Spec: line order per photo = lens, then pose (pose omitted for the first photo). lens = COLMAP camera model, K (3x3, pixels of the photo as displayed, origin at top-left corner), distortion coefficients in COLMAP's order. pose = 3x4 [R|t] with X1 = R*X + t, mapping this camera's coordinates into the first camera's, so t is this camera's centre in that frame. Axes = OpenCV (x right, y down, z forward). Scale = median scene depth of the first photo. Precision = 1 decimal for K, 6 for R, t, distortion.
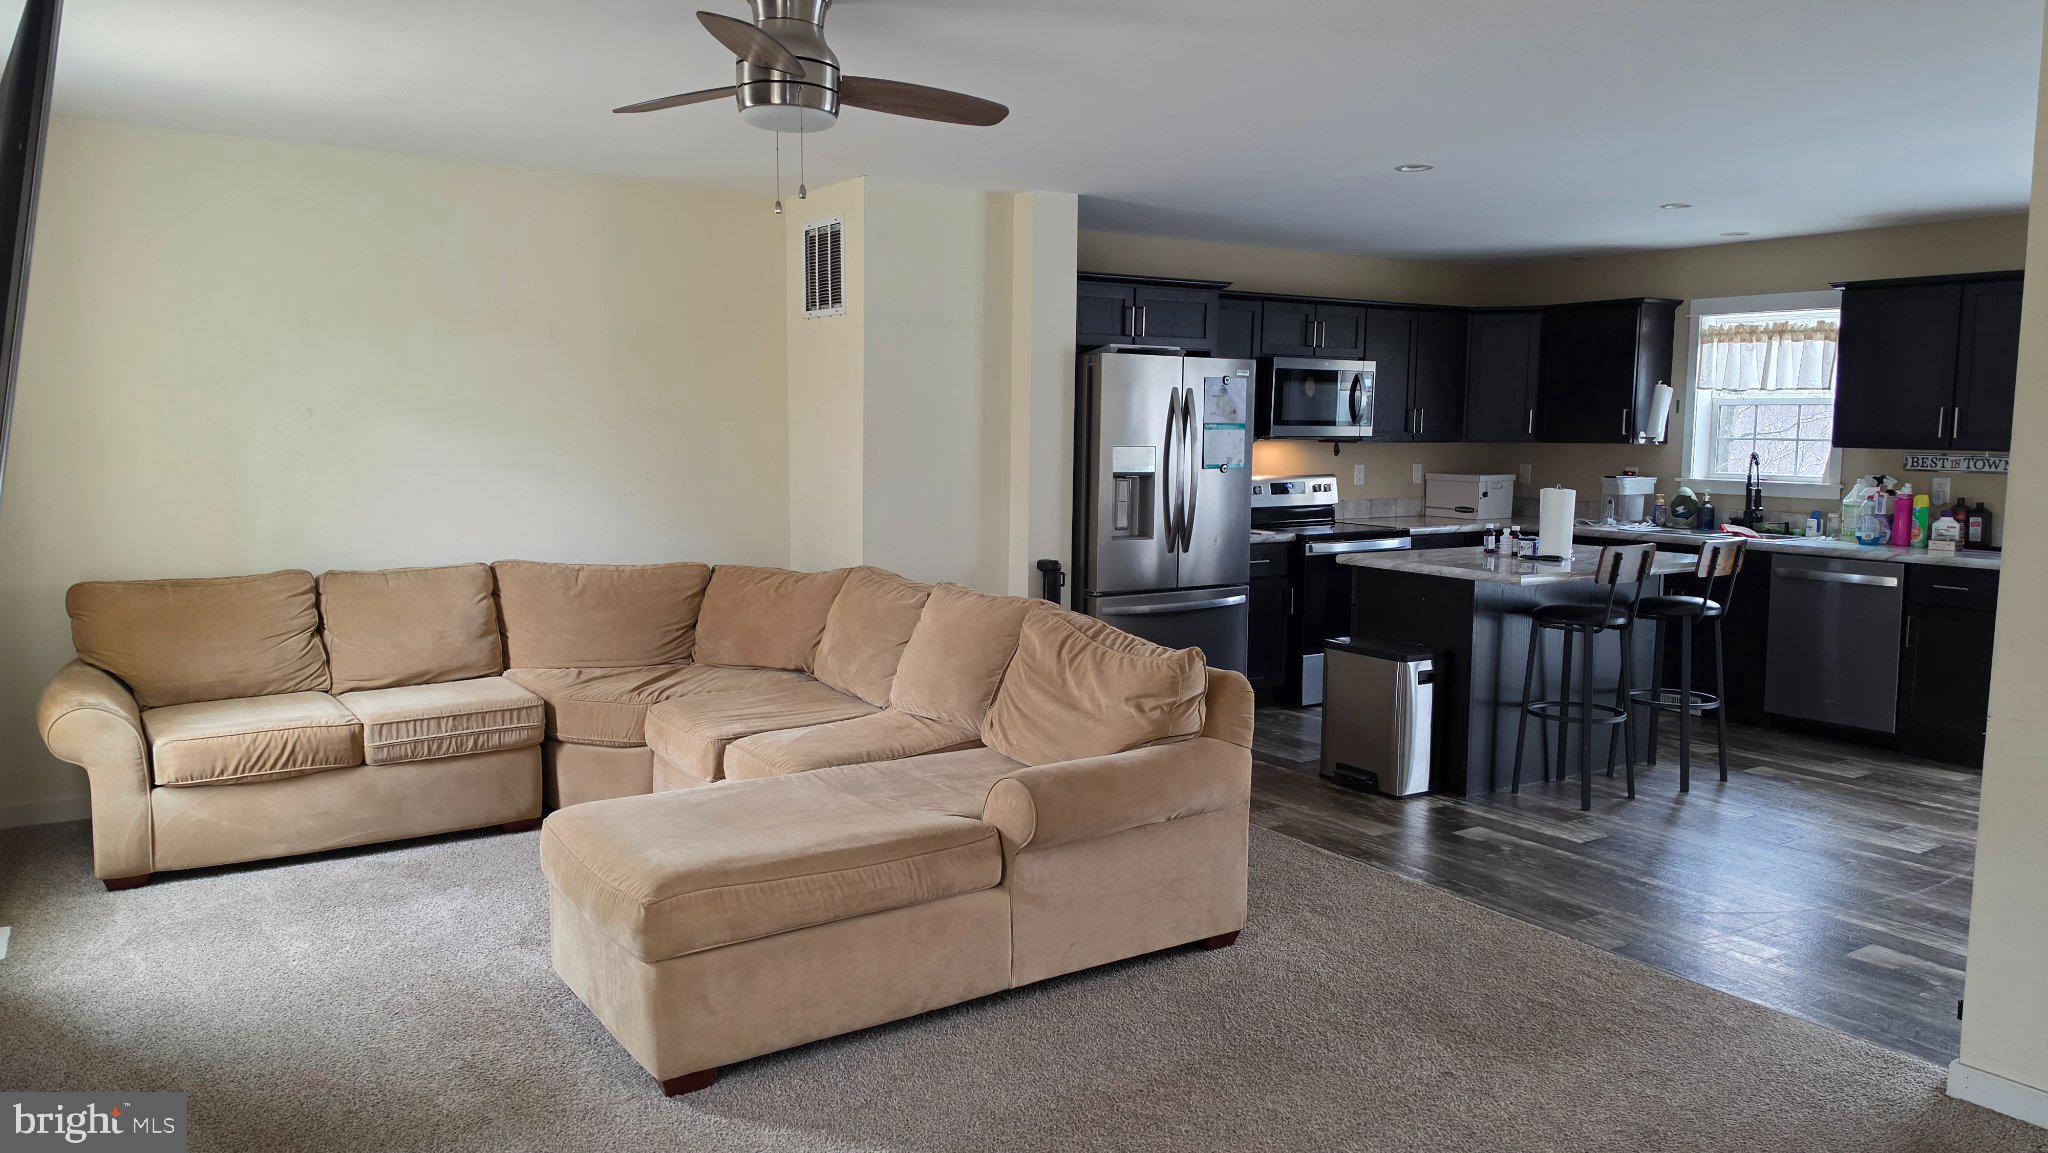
lens RADIAL K [[1401.7, 0, 1031.3], [0, 1401.7, 567.2], [0, 0, 1]] dist [0.100677, -0.142893]
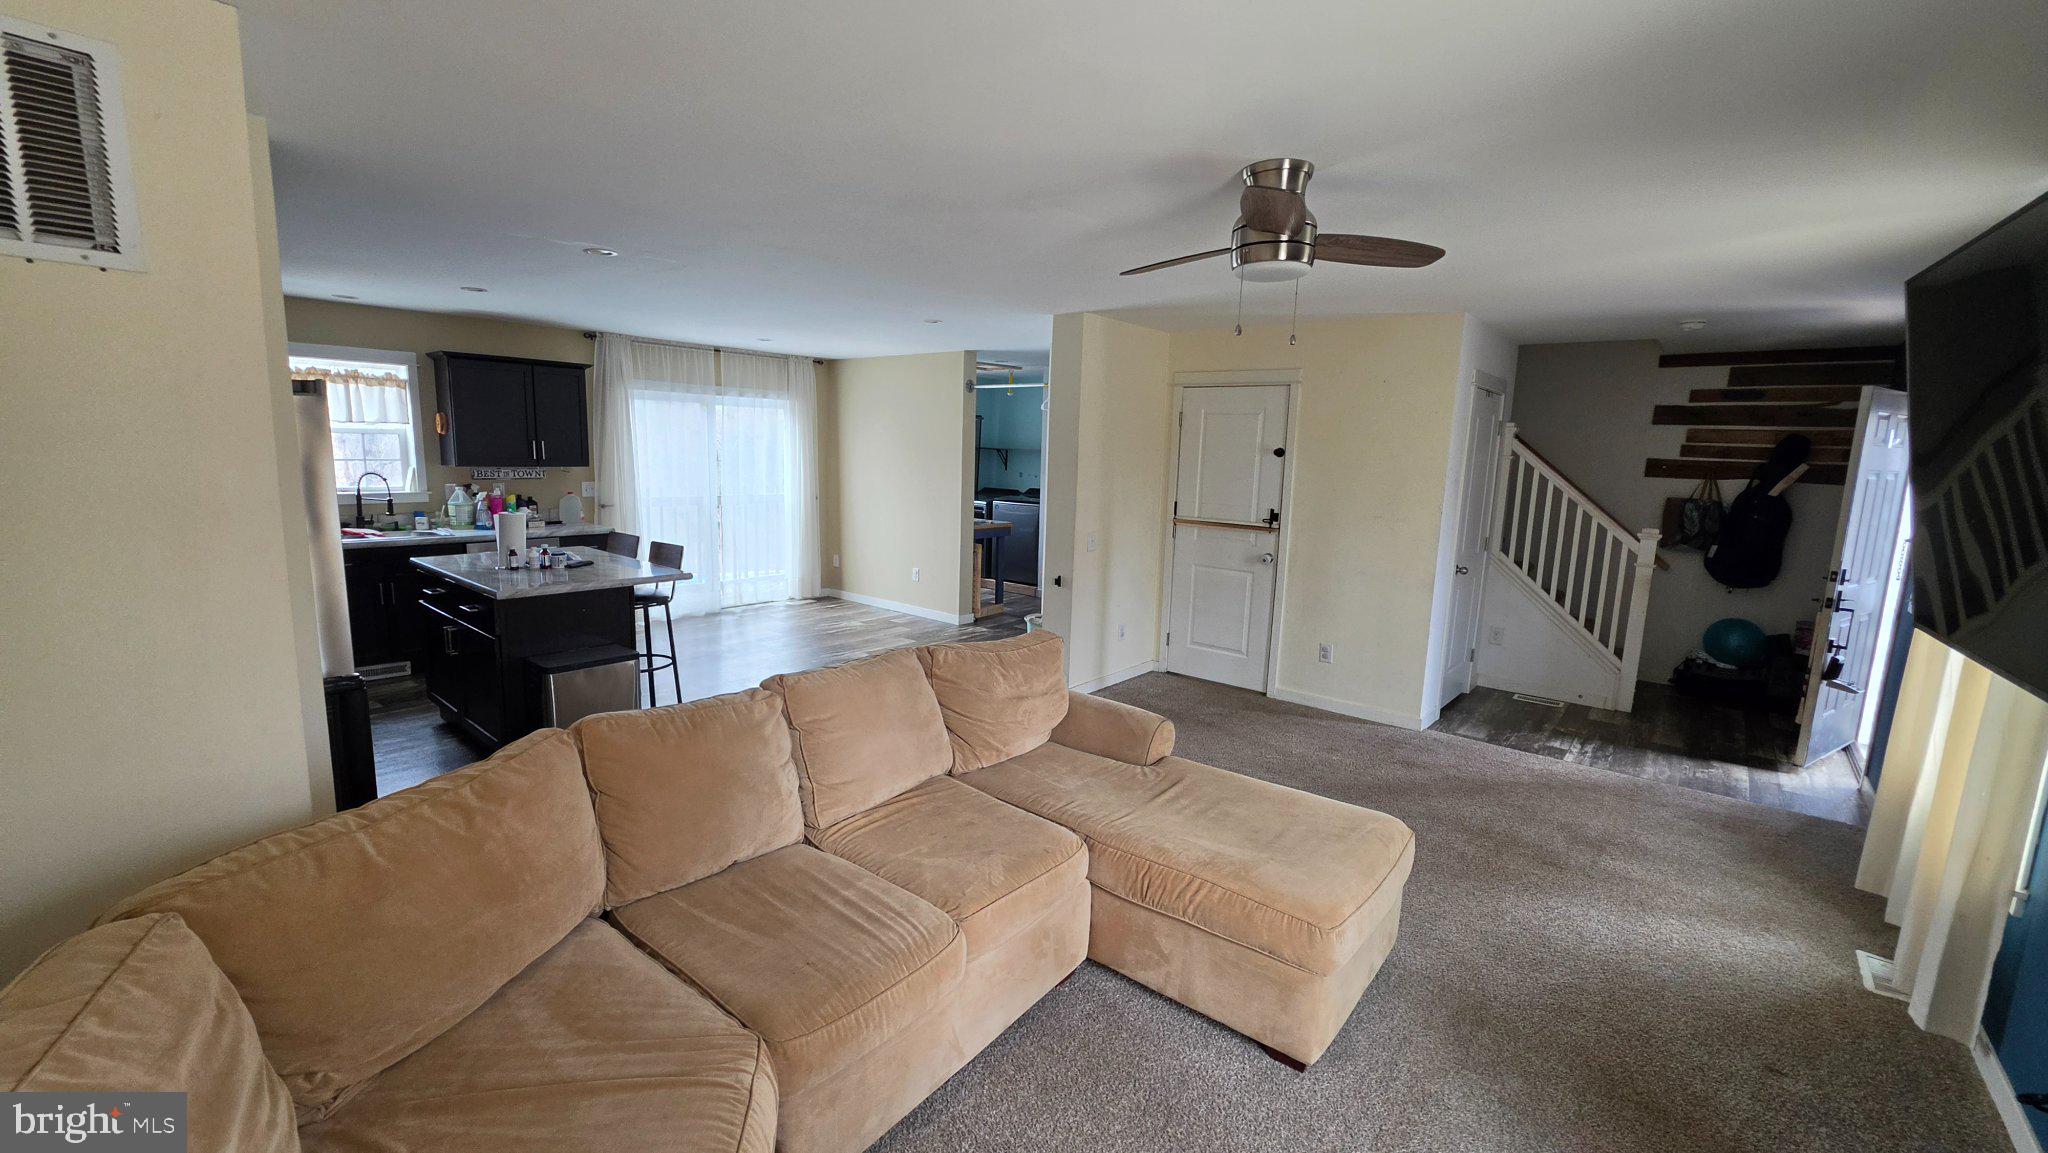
lens RADIAL K [[817.6, 0, 1009.2], [0, 817.6, 572.3], [0, 0, 1]] dist [-0.004250, 0.000056]
pose [[-0.273394, -0.164437, 0.947743, -0.409906], [0.066608, 0.979678, 0.189193, -0.100920], [-0.959593, 0.114851, -0.256885, 0.703144]]
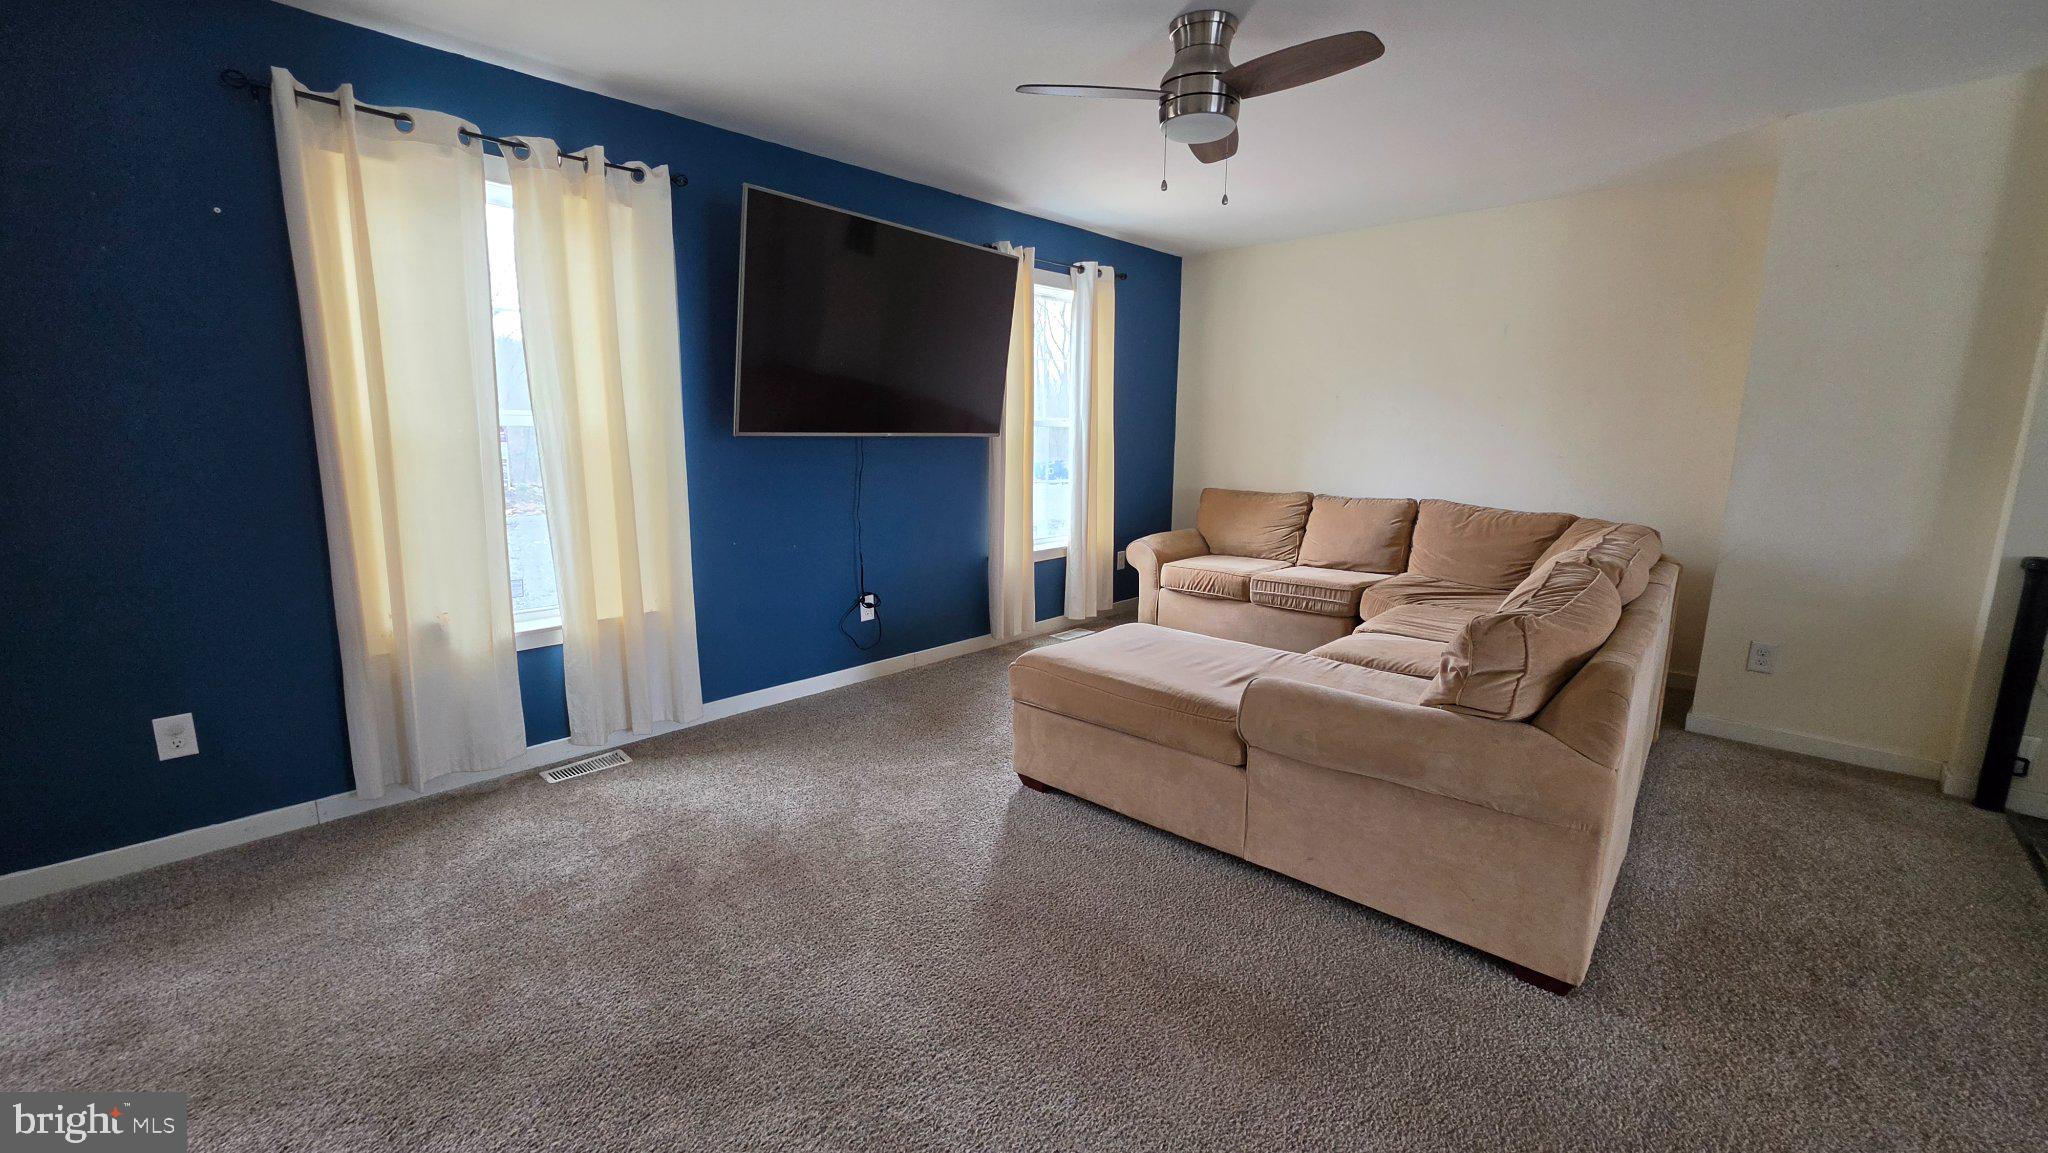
lens RADIAL K [[822.9, 0, 1010.4], [0, 822.9, 571.2], [0, 0, 1]] dist [-0.002179, 0.000331]
pose [[0.222353, 0.154341, -0.962672, 0.283129], [-0.103388, 0.985556, 0.134130, -0.000251], [0.969469, 0.069705, 0.235098, 0.333303]]
